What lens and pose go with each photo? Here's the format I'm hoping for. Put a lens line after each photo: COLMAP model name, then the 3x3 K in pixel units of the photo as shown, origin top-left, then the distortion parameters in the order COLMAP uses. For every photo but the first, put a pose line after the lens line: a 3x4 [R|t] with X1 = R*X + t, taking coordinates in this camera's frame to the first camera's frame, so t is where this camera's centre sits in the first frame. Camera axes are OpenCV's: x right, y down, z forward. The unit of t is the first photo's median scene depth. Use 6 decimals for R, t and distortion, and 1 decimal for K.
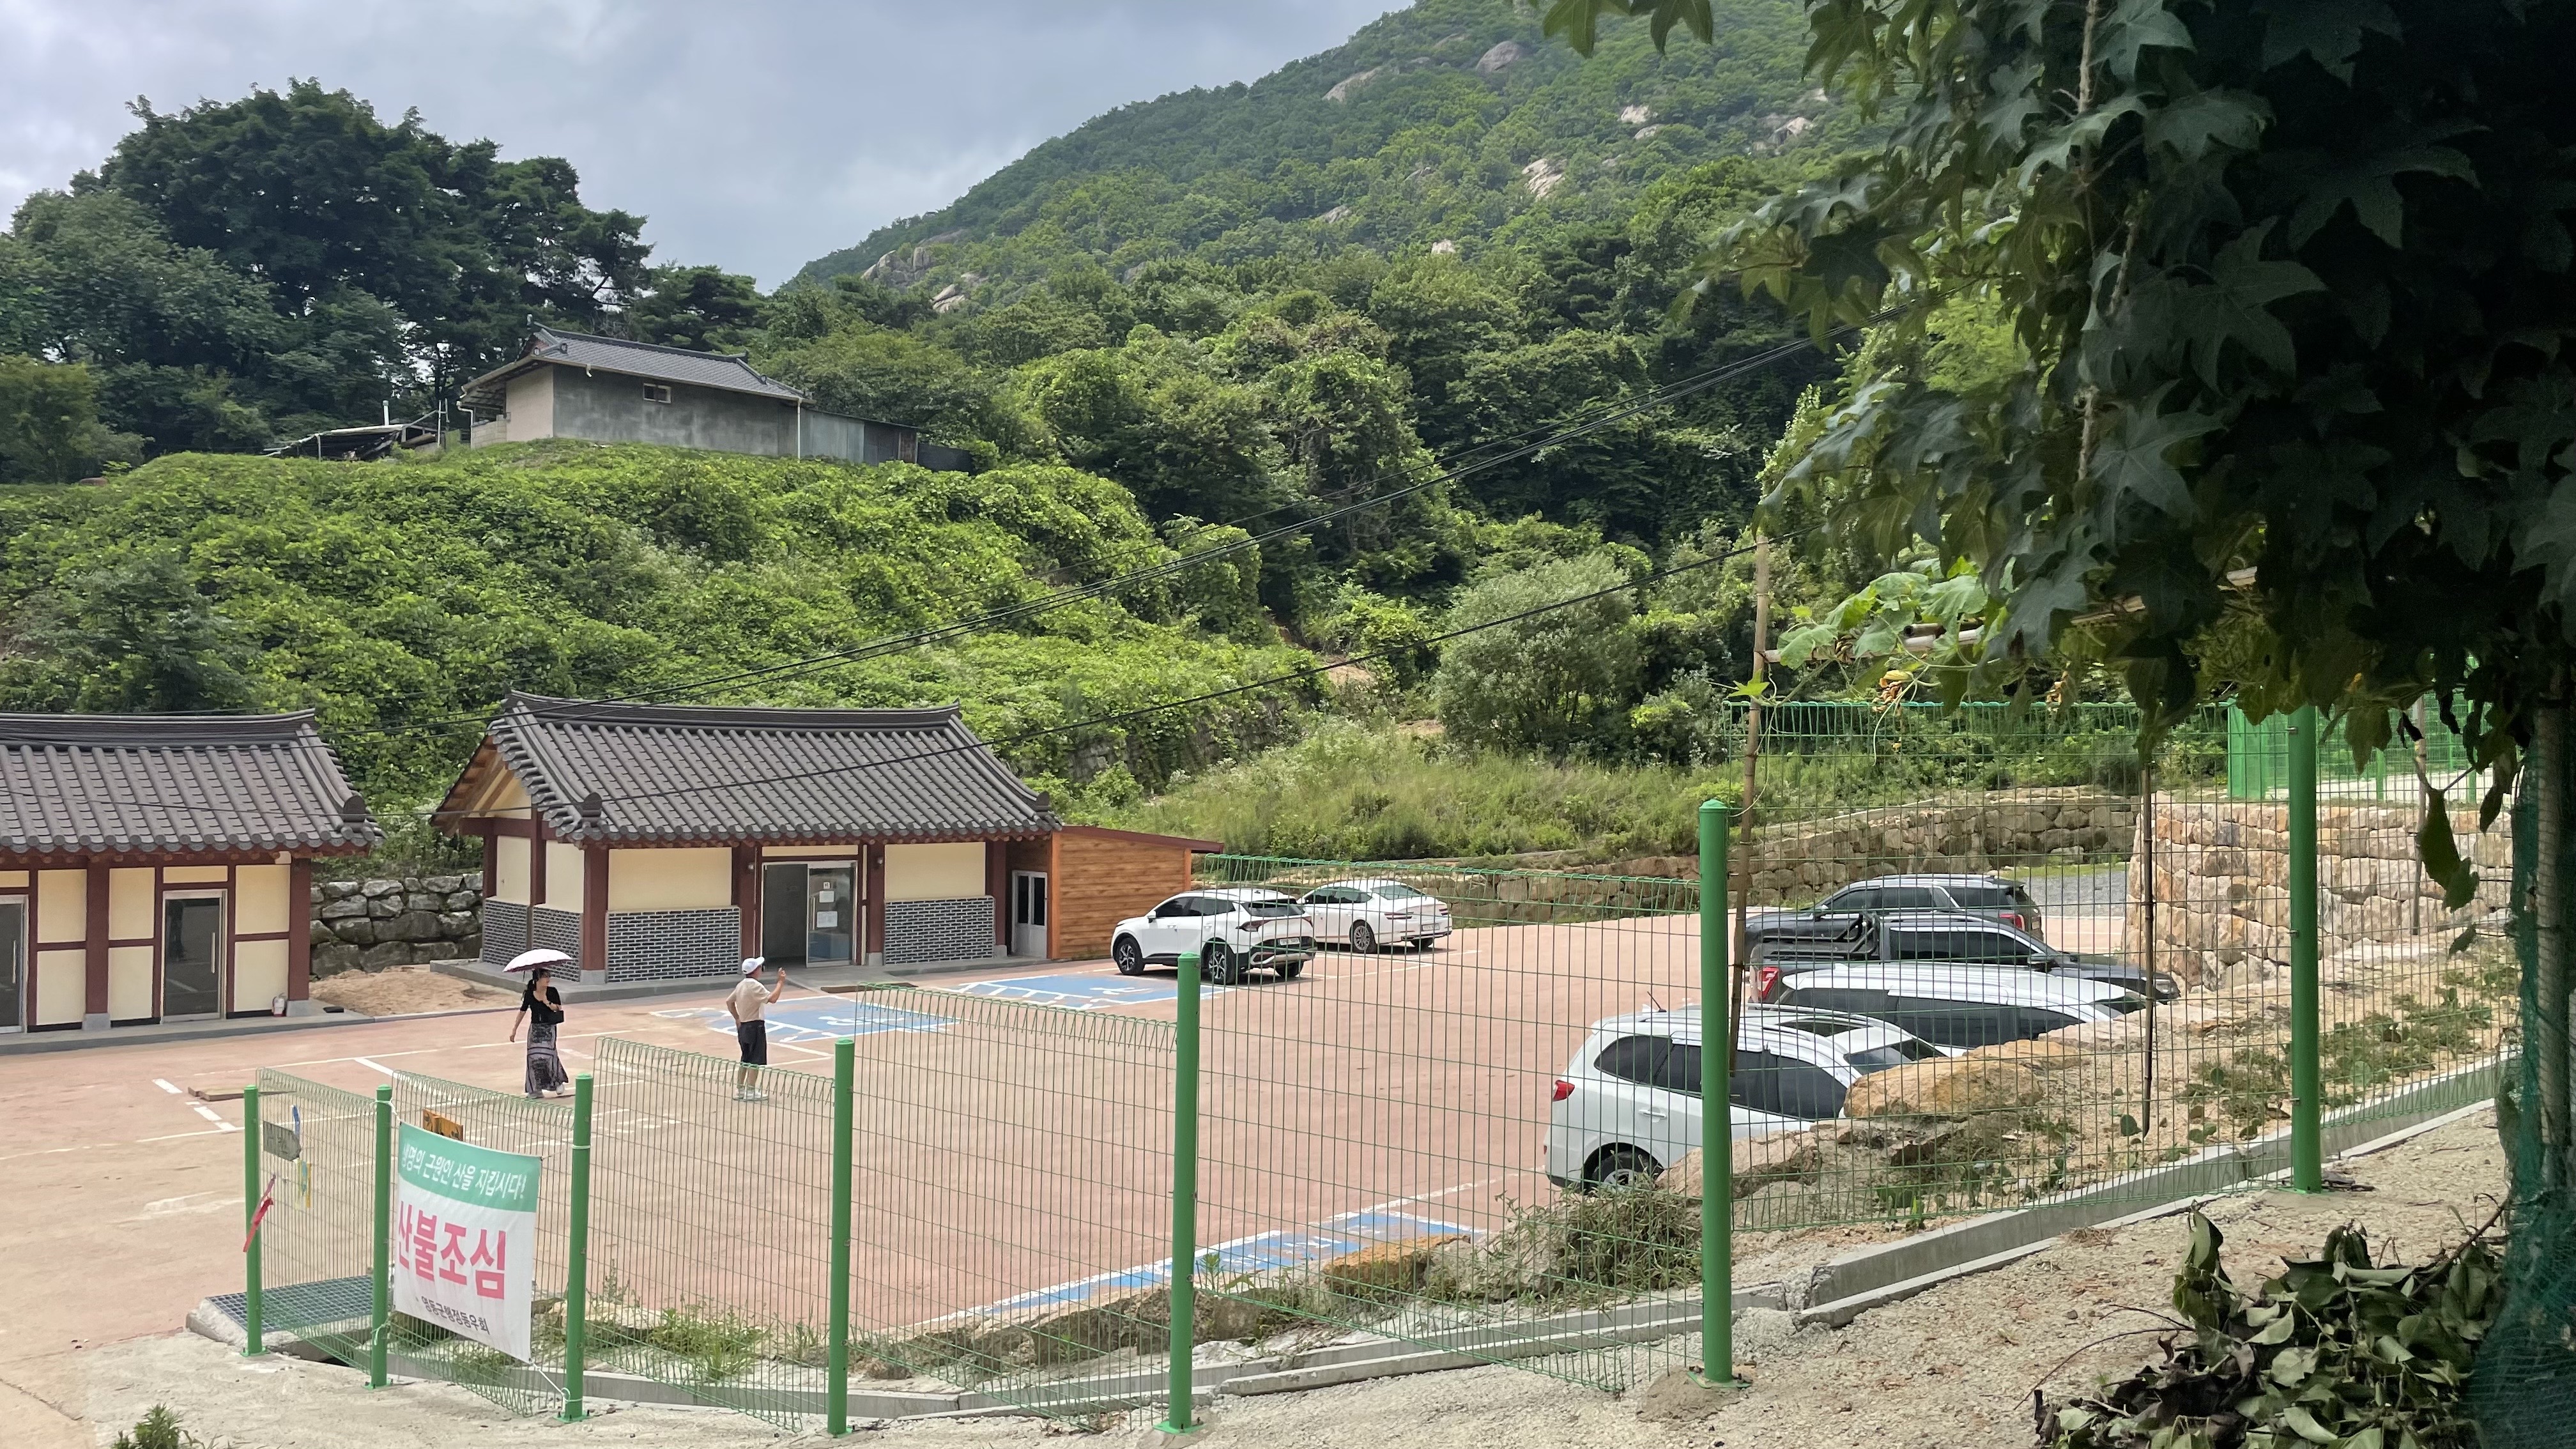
lens RADIAL K [[2002.5, 0, 1288.0], [0, 2002.5, 724.5], [0, 0, 1]] dist [0.000468, 0.000127]
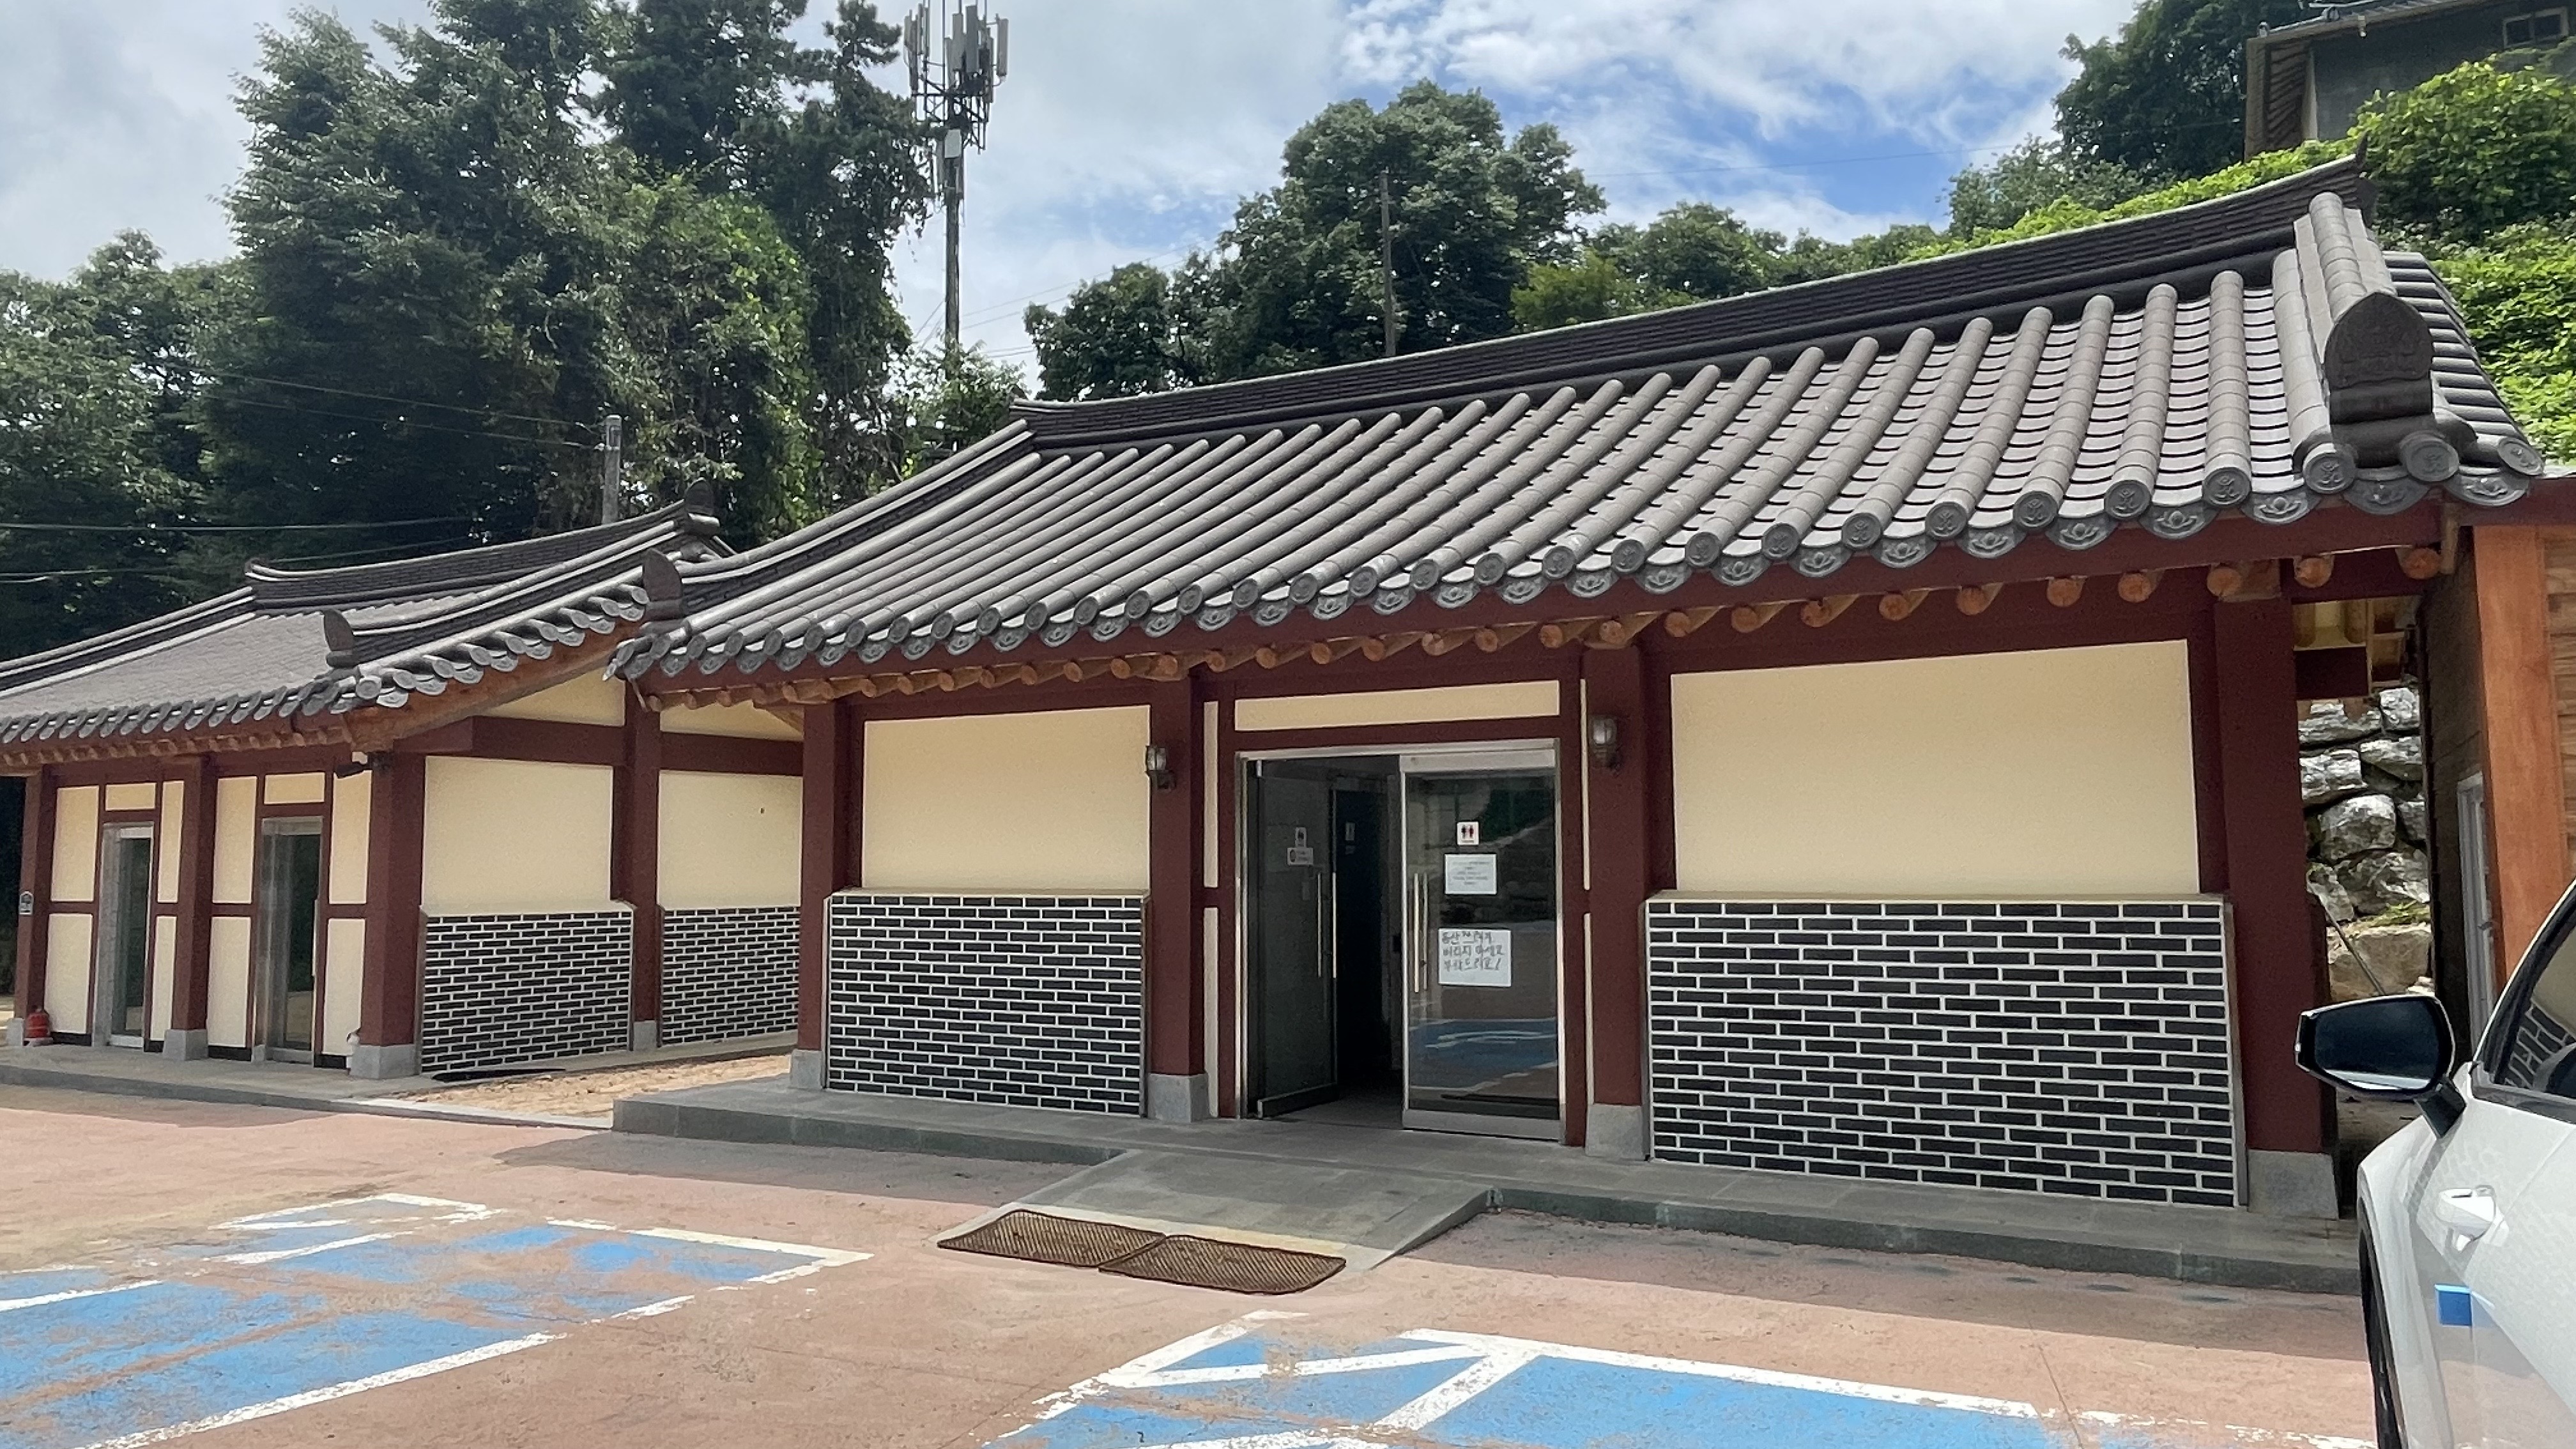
lens RADIAL K [[1769.4, 0, 1288.0], [0, 1769.4, 724.5], [0, 0, 1]] dist [-0.000293, 0.000154]
pose [[0.325905, -0.096724, -0.940441, -0.008159], [0.017416, 0.995198, -0.096321, 0.089674], [0.945242, 0.015013, 0.326025, 0.908781]]
